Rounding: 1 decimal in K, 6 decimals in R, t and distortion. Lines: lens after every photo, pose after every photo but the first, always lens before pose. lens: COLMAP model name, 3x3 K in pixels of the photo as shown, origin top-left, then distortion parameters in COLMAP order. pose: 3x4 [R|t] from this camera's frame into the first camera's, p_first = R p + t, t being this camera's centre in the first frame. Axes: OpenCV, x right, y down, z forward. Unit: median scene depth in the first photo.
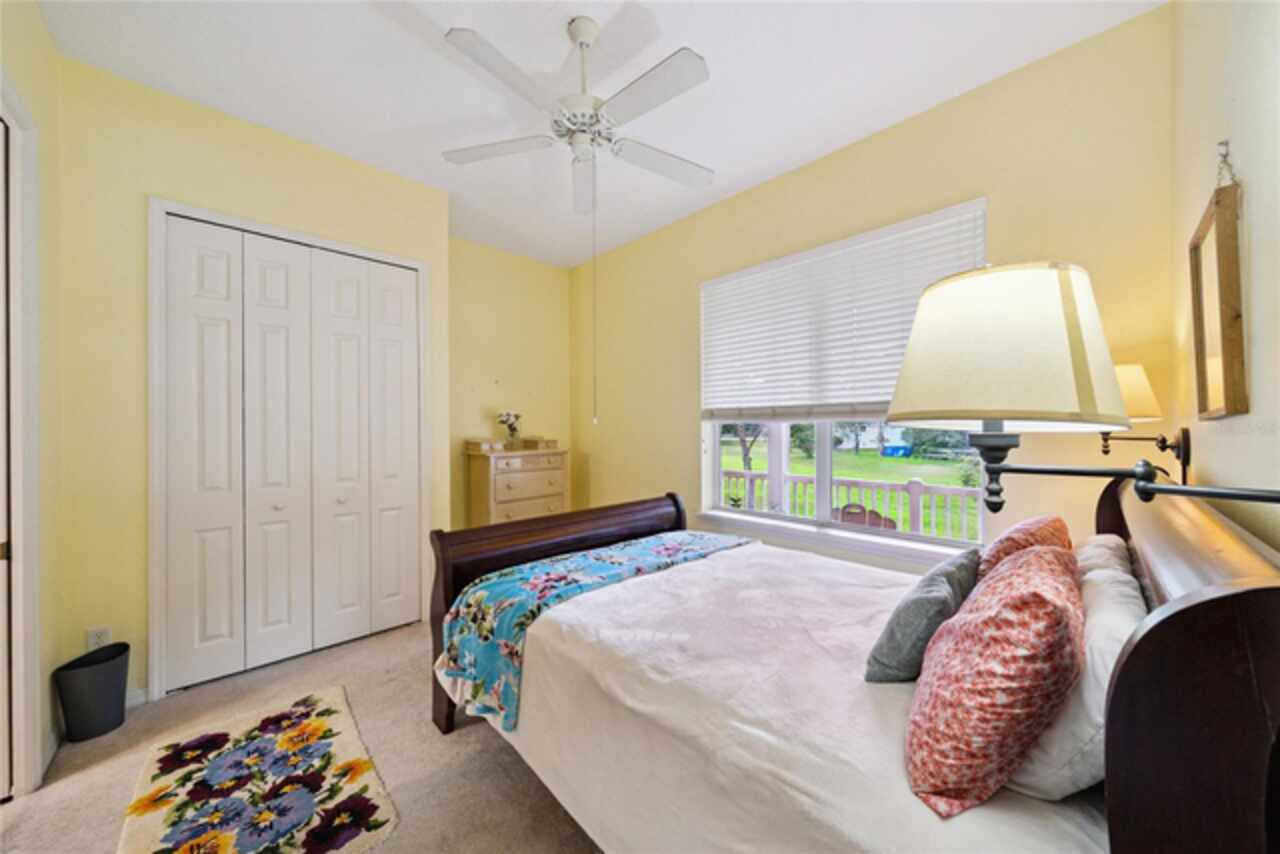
lens RADIAL K [[452.1, 0, 640.4], [0, 452.1, 426.2], [0, 0, 1]] dist [0.000297, -0.000075]
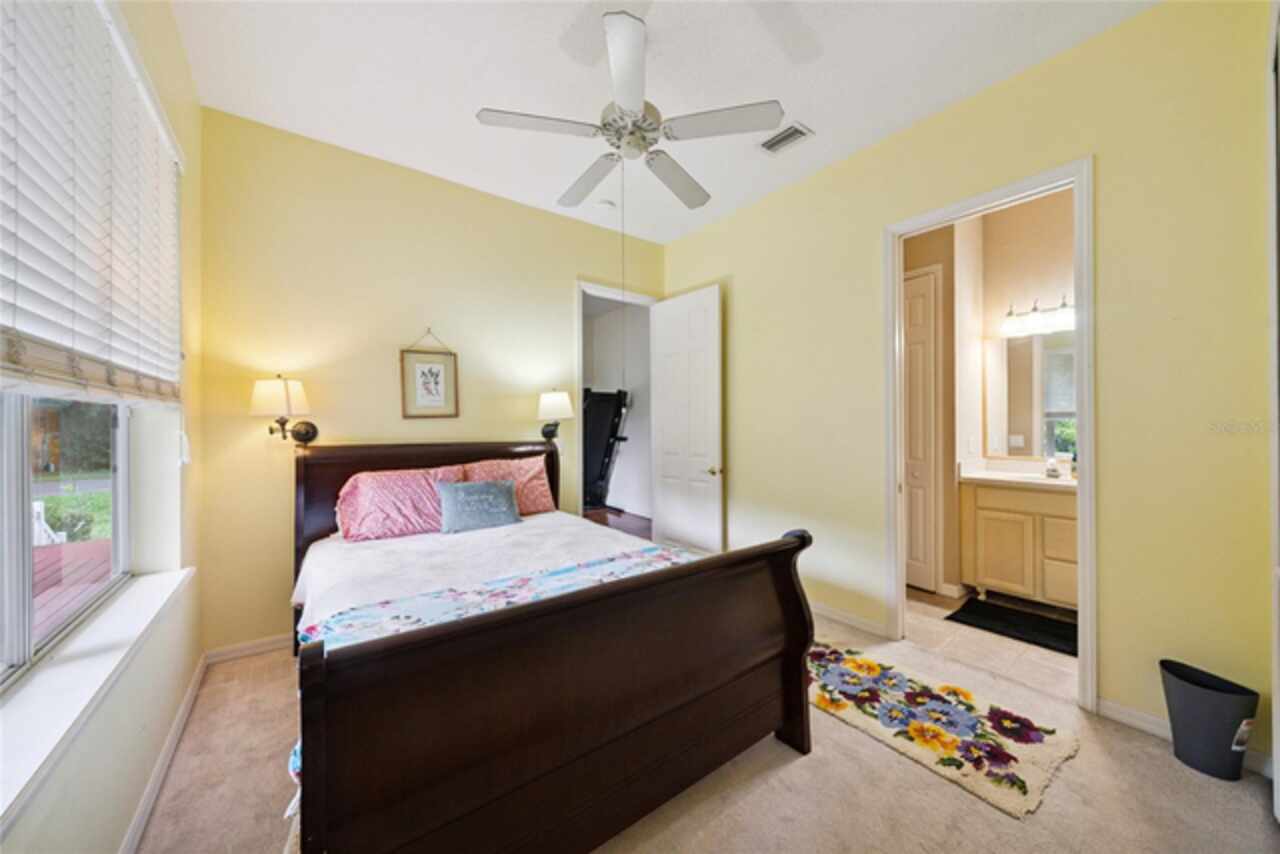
lens RADIAL K [[452.1, 0, 639.6], [0, 452.1, 423.8], [0, 0, 1]] dist [0.000297, -0.000075]
pose [[-0.992989, 0.003721, 0.118147, -0.266485], [0.003282, 0.999987, -0.003907, 0.030233], [-0.118160, -0.003492, -0.992988, 2.120848]]
